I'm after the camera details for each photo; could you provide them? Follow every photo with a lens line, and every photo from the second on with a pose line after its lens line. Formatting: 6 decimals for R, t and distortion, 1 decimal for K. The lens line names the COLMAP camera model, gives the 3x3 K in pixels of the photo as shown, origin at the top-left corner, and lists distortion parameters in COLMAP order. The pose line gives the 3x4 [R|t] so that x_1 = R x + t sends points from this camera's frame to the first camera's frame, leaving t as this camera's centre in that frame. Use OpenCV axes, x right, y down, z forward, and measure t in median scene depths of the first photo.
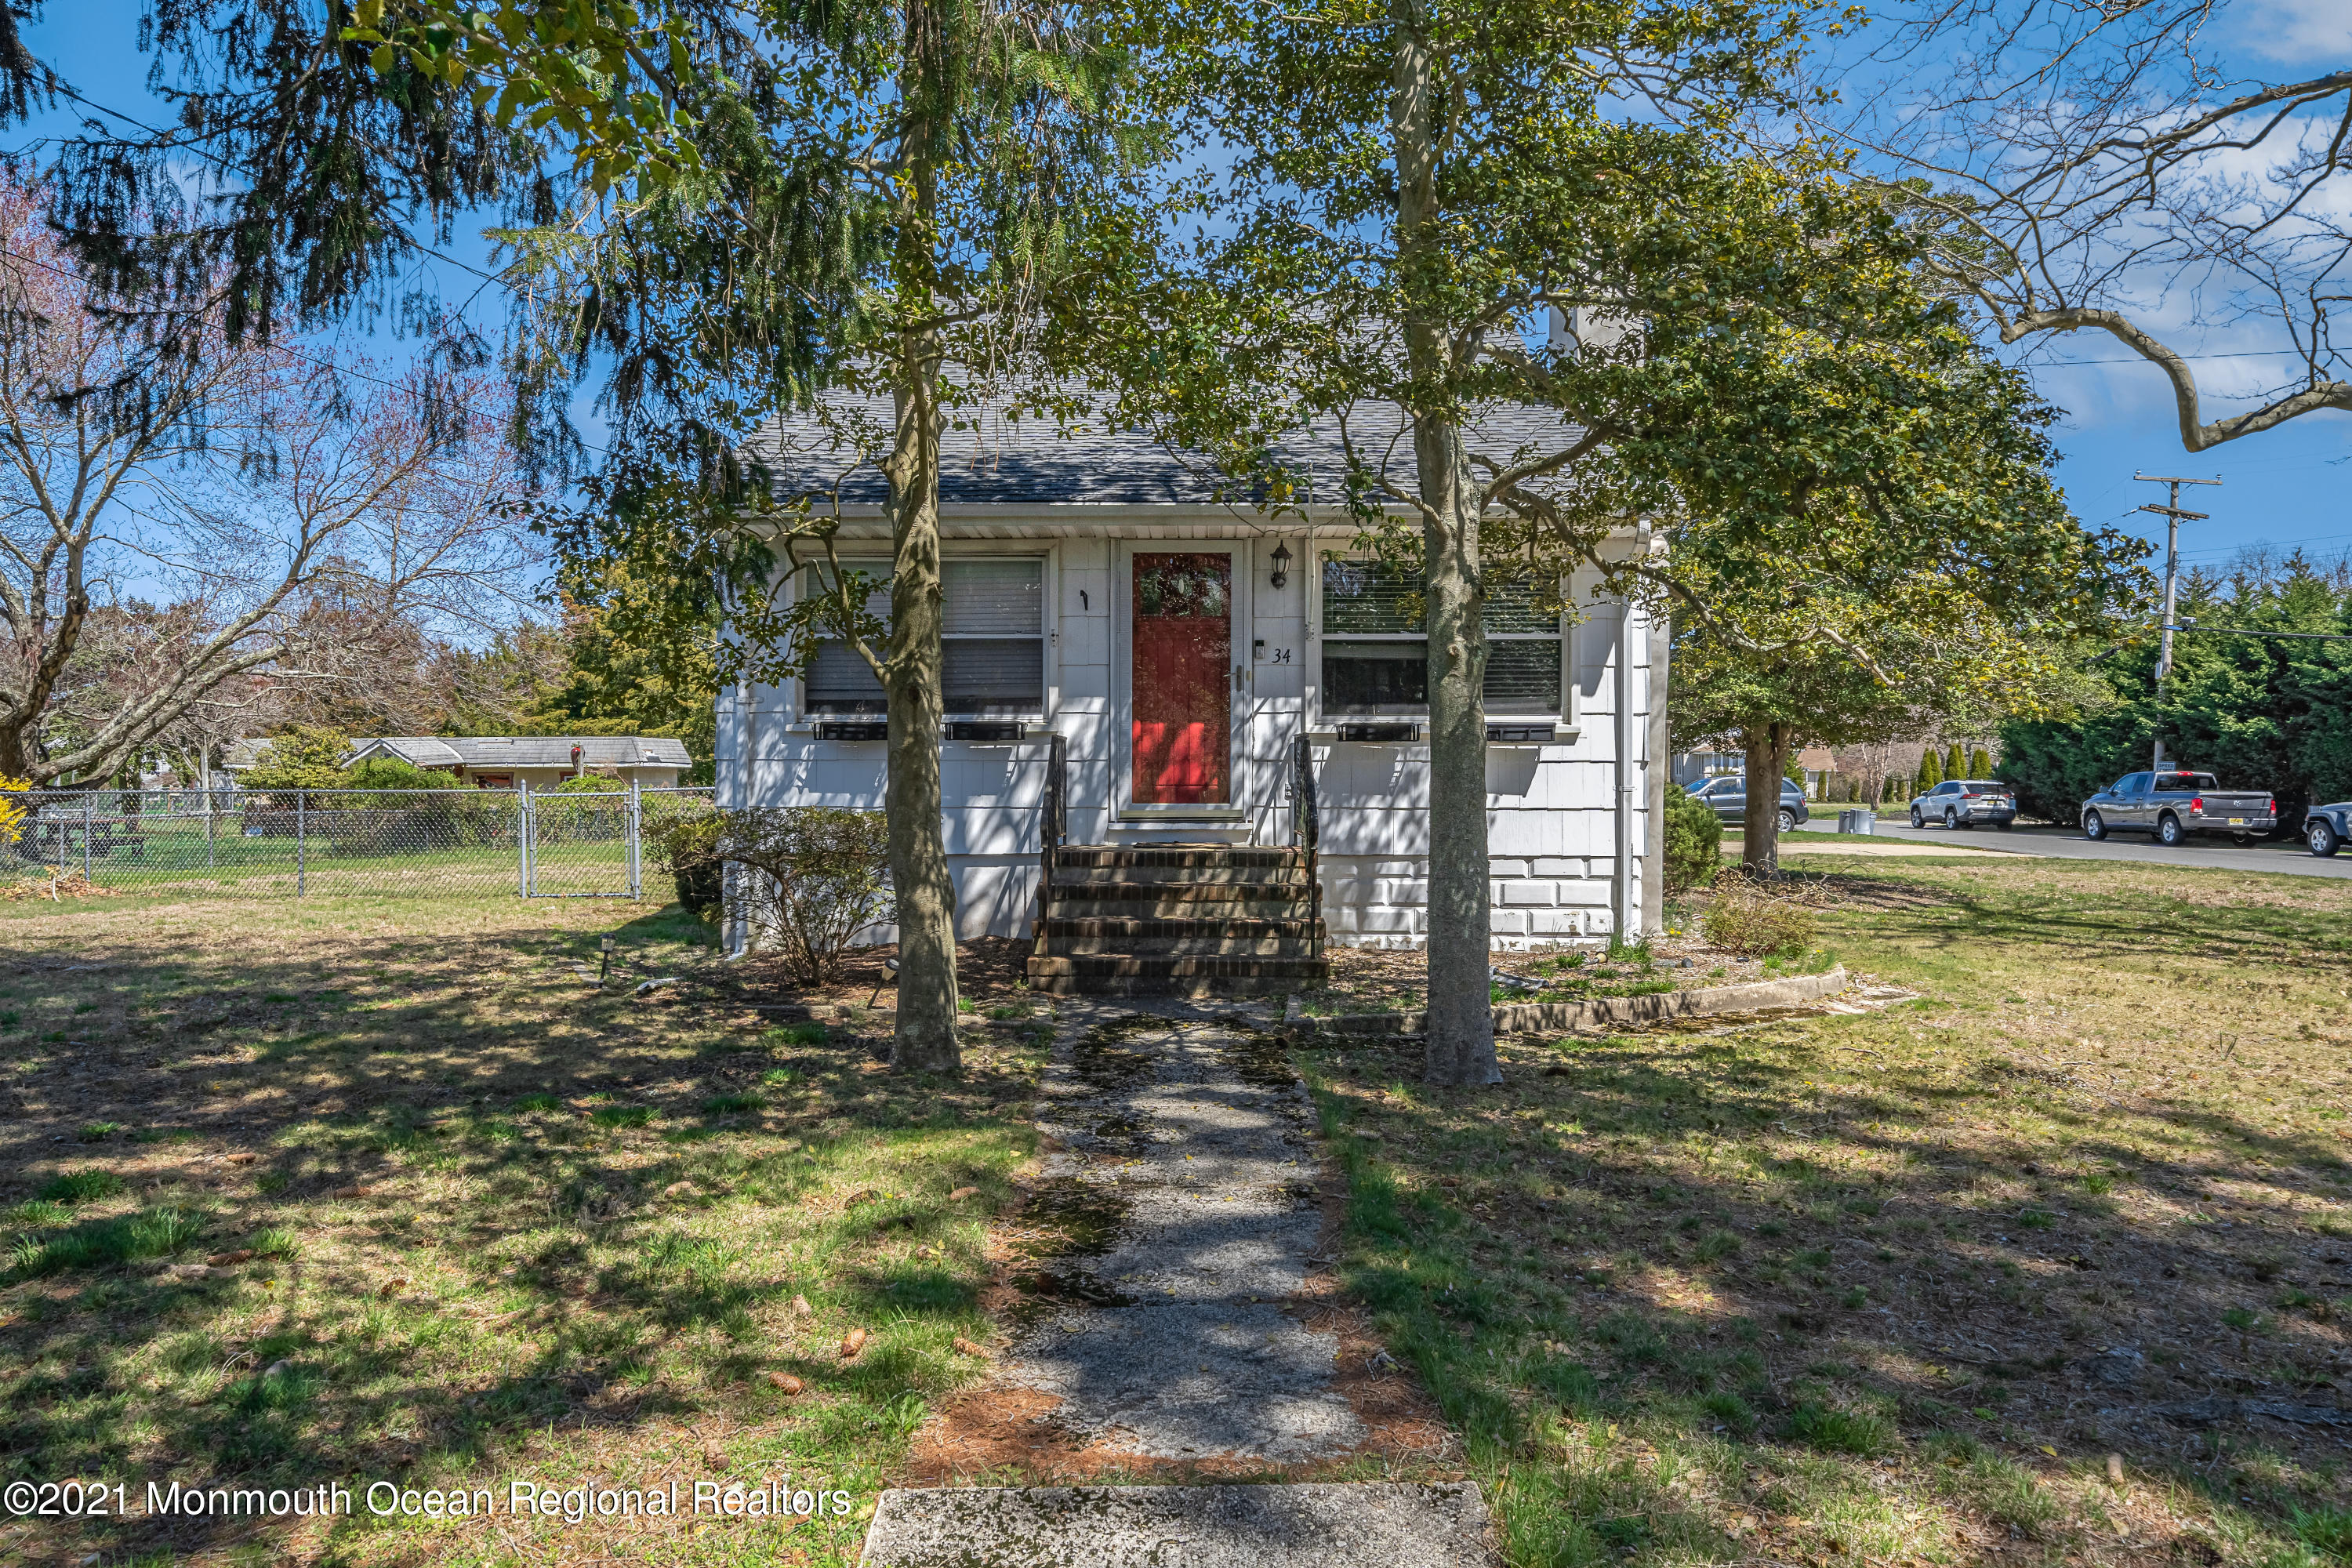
lens RADIAL K [[1704.7, 0, 1176.0], [0, 1704.7, 784.0], [0, 0, 1]] dist [-0.003462, -0.002125]
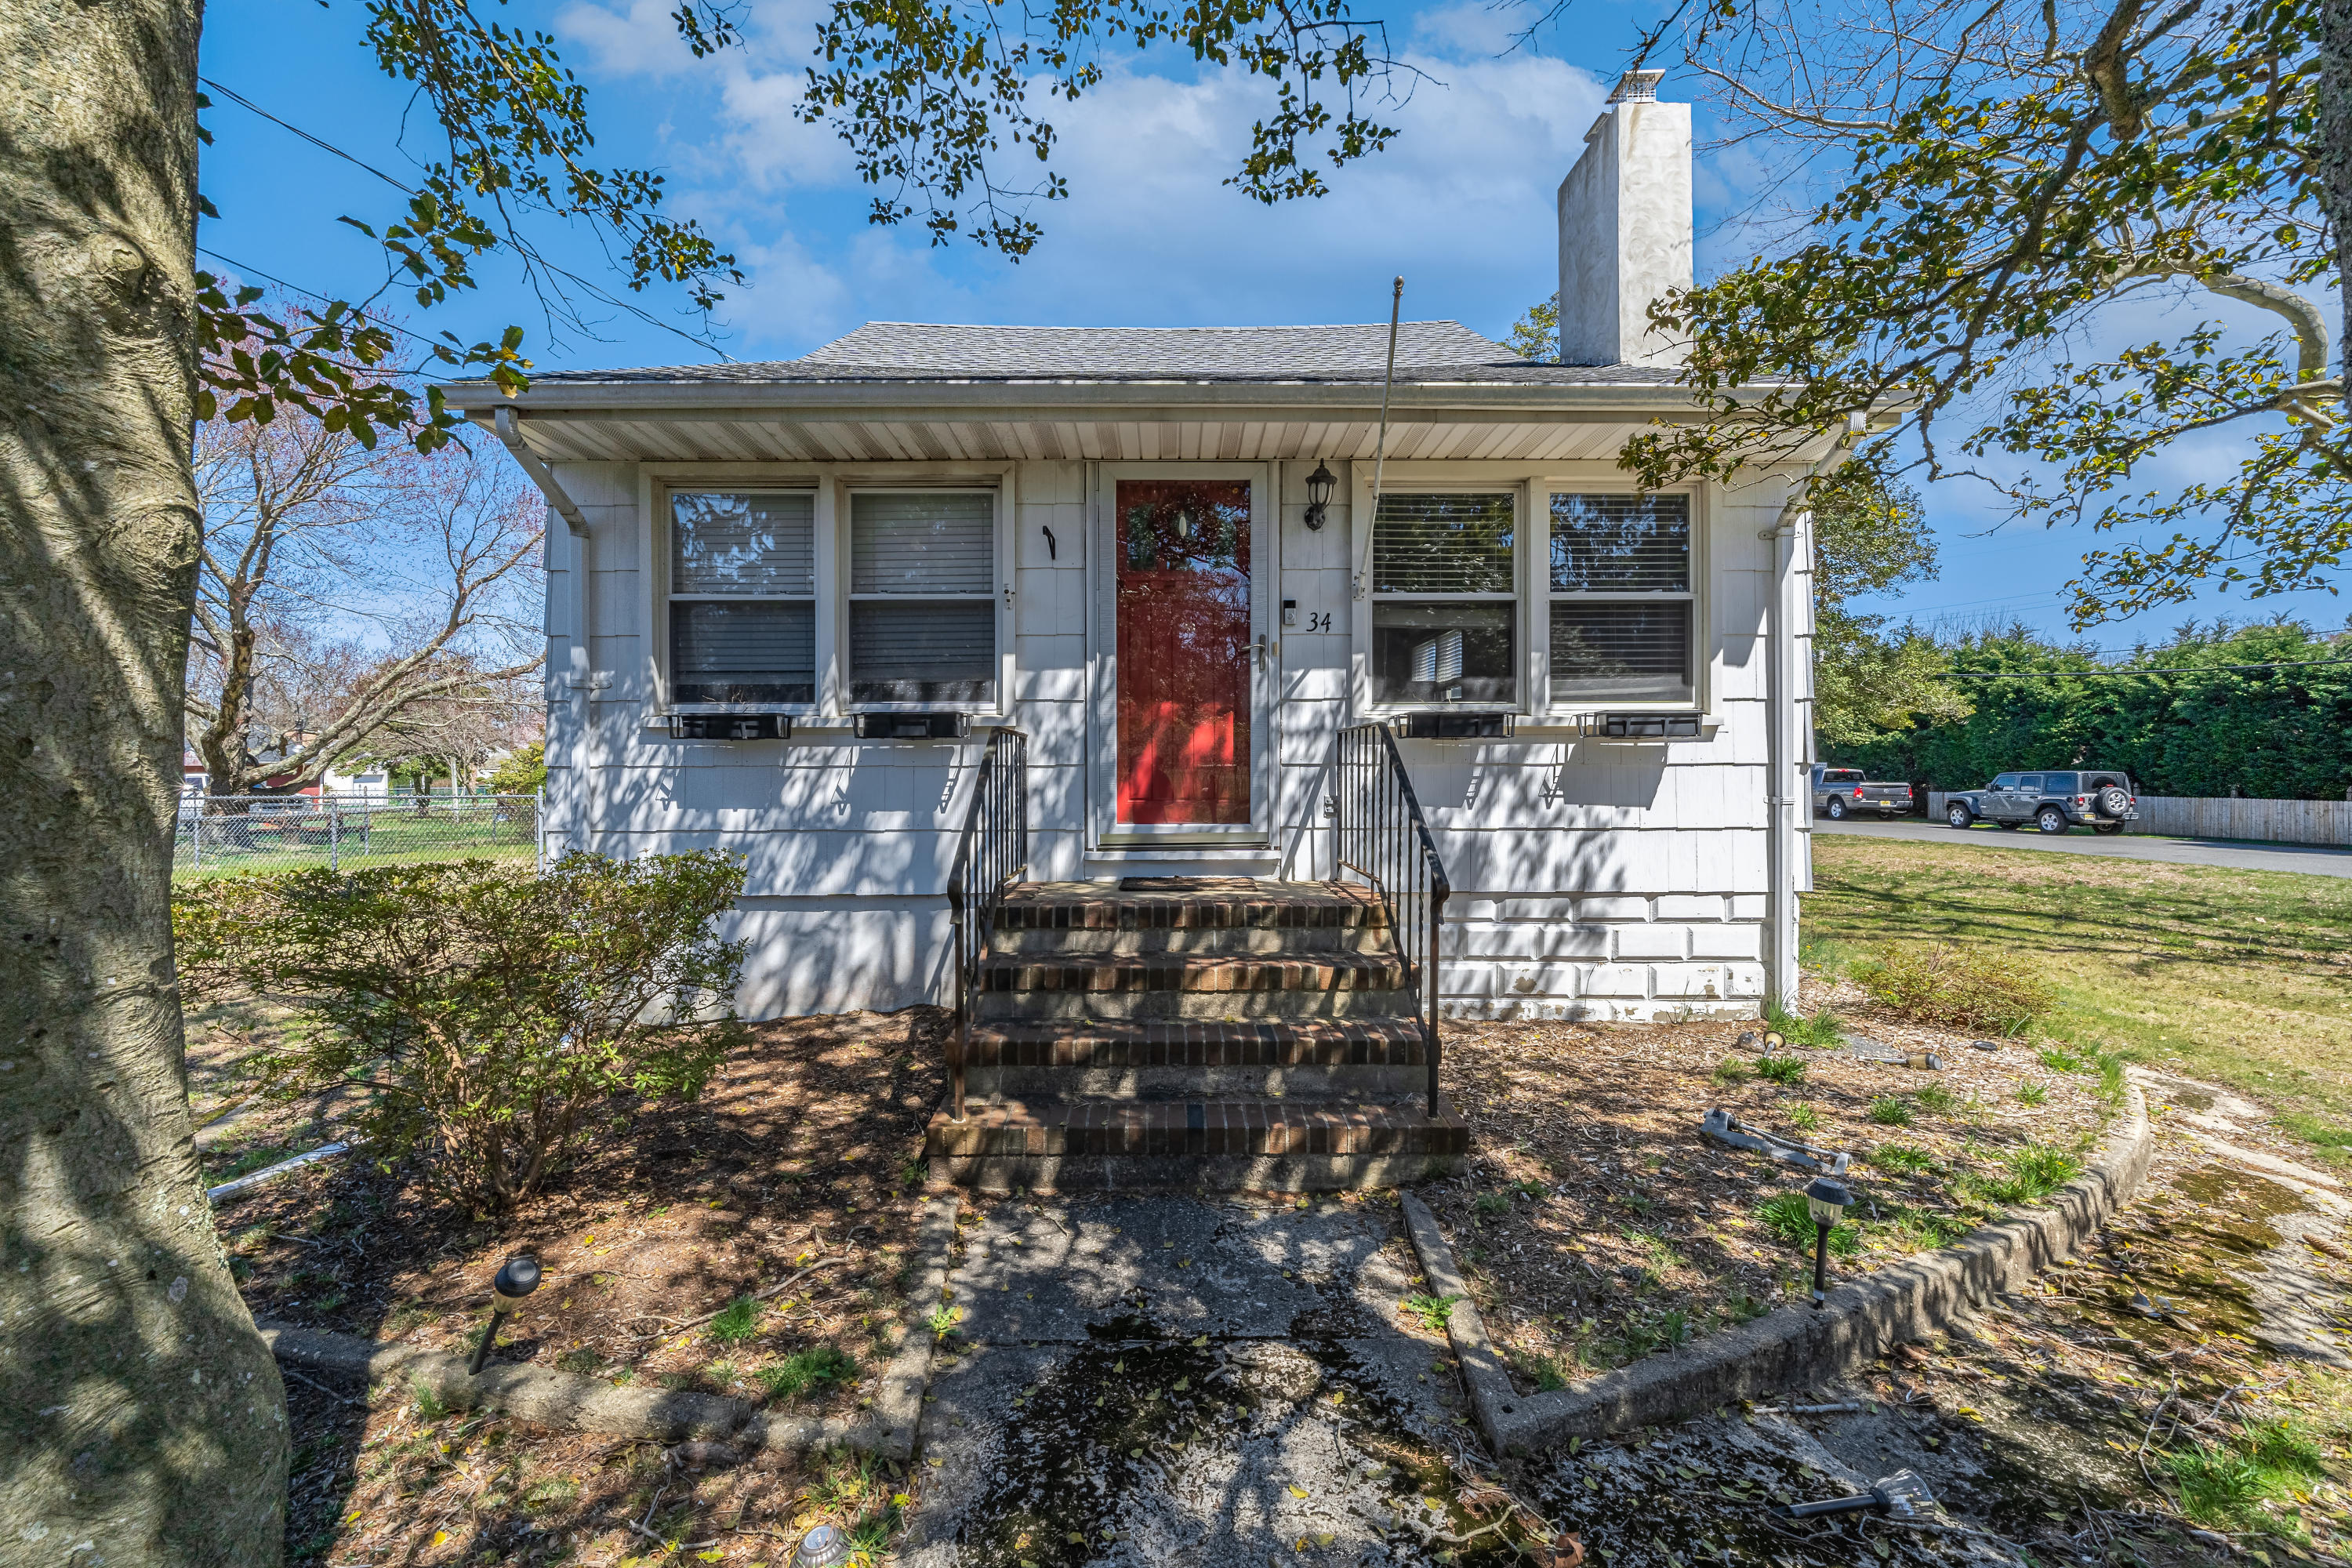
lens RADIAL K [[928.7, 0, 1166.0], [0, 928.7, 754.0], [0, 0, 1]] dist [0.000724, 0.000043]
pose [[0.999414, -0.002866, 0.034098, -0.017294], [0.003645, 0.999733, -0.022808, -0.009451], [-0.034024, 0.022919, 0.999158, 0.601779]]
